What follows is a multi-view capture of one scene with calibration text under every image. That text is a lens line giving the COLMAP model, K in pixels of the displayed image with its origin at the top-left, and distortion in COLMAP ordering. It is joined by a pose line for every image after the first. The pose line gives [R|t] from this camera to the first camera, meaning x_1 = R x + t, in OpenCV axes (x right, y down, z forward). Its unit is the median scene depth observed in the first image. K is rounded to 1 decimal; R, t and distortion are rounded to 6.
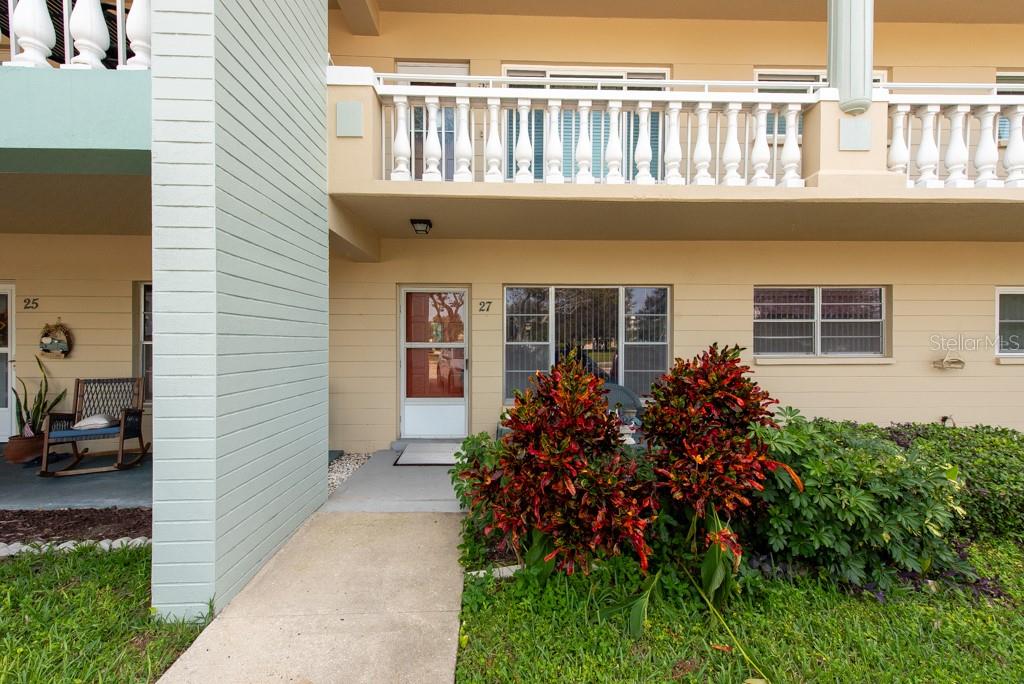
lens RADIAL K [[483.5, 0, 512.0], [0, 483.5, 342.0], [0, 0, 1]] dist [0.000588, 0.000392]
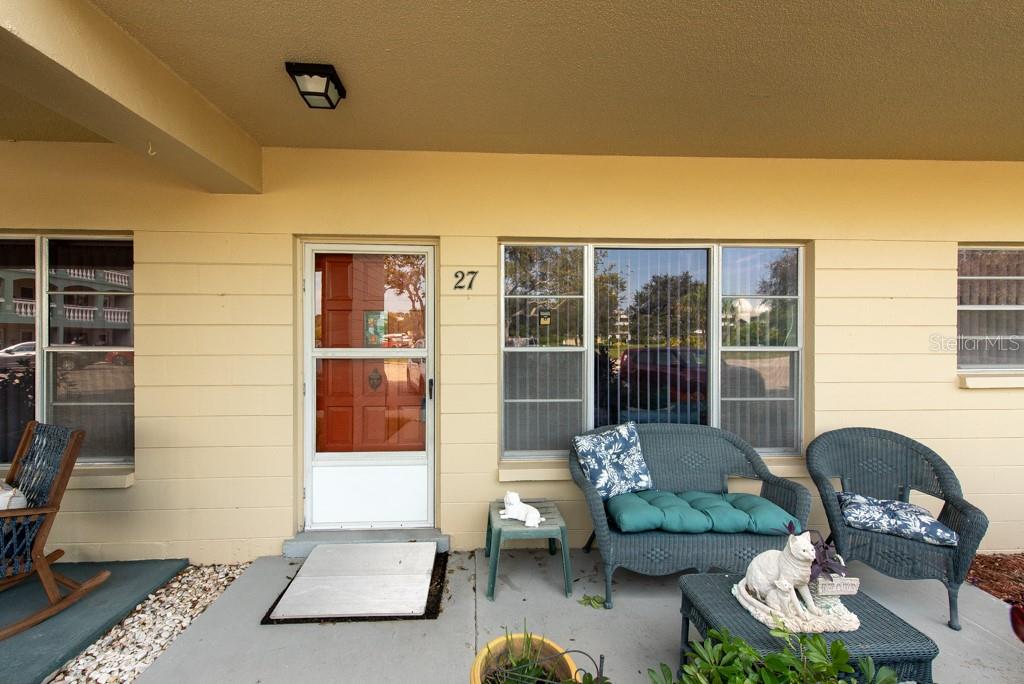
lens RADIAL K [[485.8, 0, 507.2], [0, 485.8, 337.5], [0, 0, 1]] dist [0.002340, 0.000307]
pose [[0.999639, -0.000955, 0.026846, -0.029182], [0.000915, 0.999998, 0.001490, -0.014147], [-0.026847, -0.001465, 0.999638, 0.572175]]
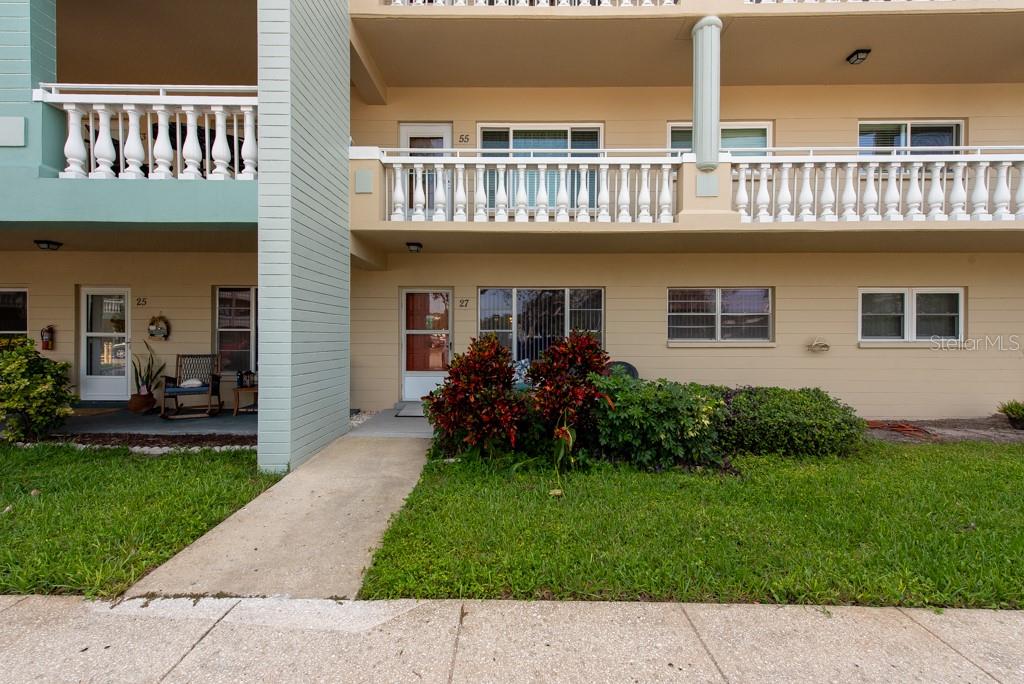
lens RADIAL K [[485.8, 0, 507.2], [0, 485.8, 337.5], [0, 0, 1]] dist [0.002340, 0.000307]
pose [[0.998909, 0.002728, -0.046628, 0.155502], [-0.002604, 0.999993, 0.002718, 0.021322], [0.046635, -0.002594, 0.998909, -0.421802]]
